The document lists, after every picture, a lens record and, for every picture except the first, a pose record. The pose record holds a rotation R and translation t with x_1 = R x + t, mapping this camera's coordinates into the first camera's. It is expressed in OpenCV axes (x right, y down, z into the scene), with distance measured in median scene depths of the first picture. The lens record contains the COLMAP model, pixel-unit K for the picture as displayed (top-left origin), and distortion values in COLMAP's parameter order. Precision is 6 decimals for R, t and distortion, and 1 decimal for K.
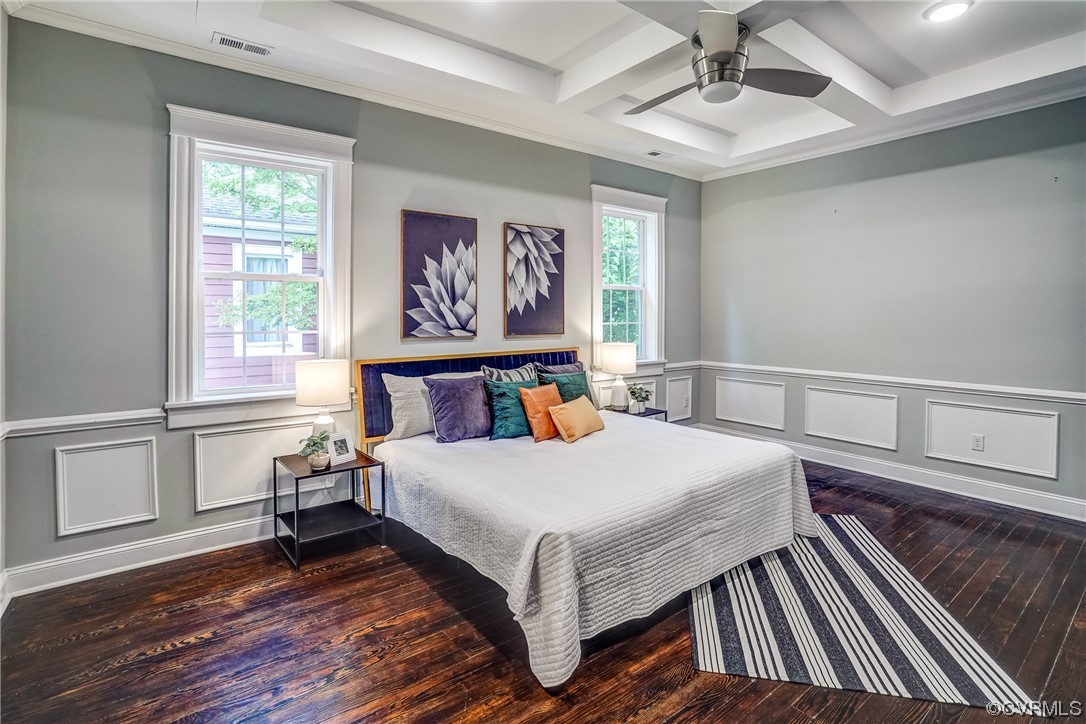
lens RADIAL K [[527.9, 0, 550.9], [0, 527.9, 320.8], [0, 0, 1]] dist [-0.041280, 0.018605]
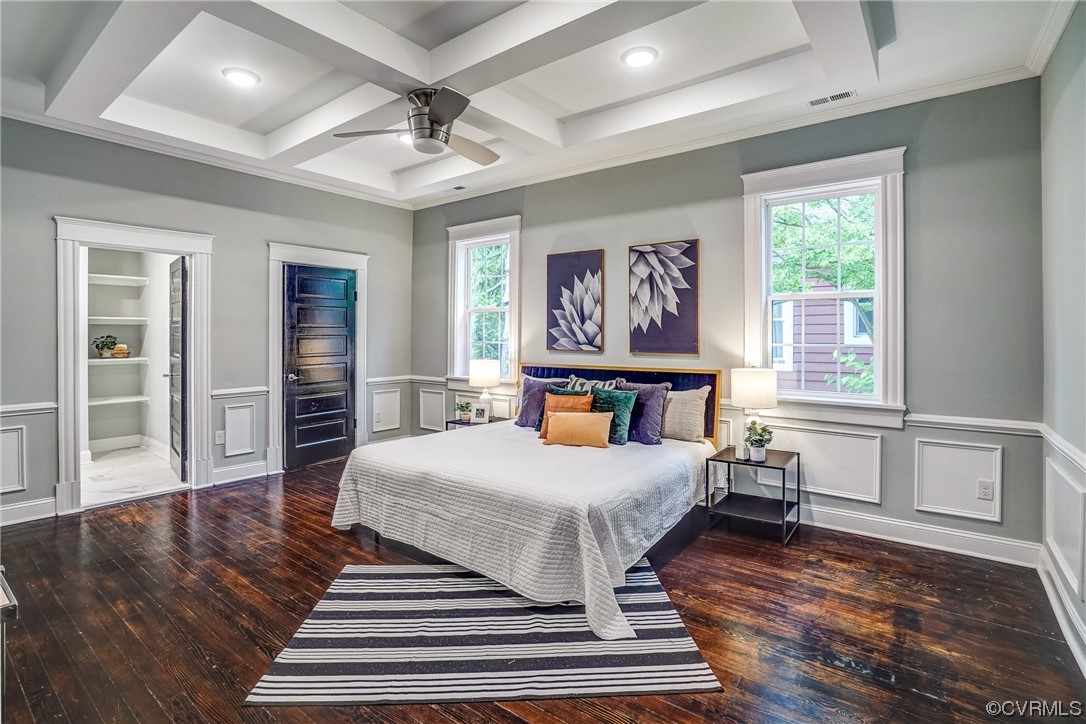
lens RADIAL K [[527.9, 0, 521.0], [0, 527.9, 331.9], [0, 0, 1]] dist [-0.041280, 0.018605]
pose [[0.245546, 0.004837, -0.969373, 0.943961], [-0.010488, 0.999942, 0.002333, -0.013939], [0.969328, 0.009594, 0.245583, 0.553145]]
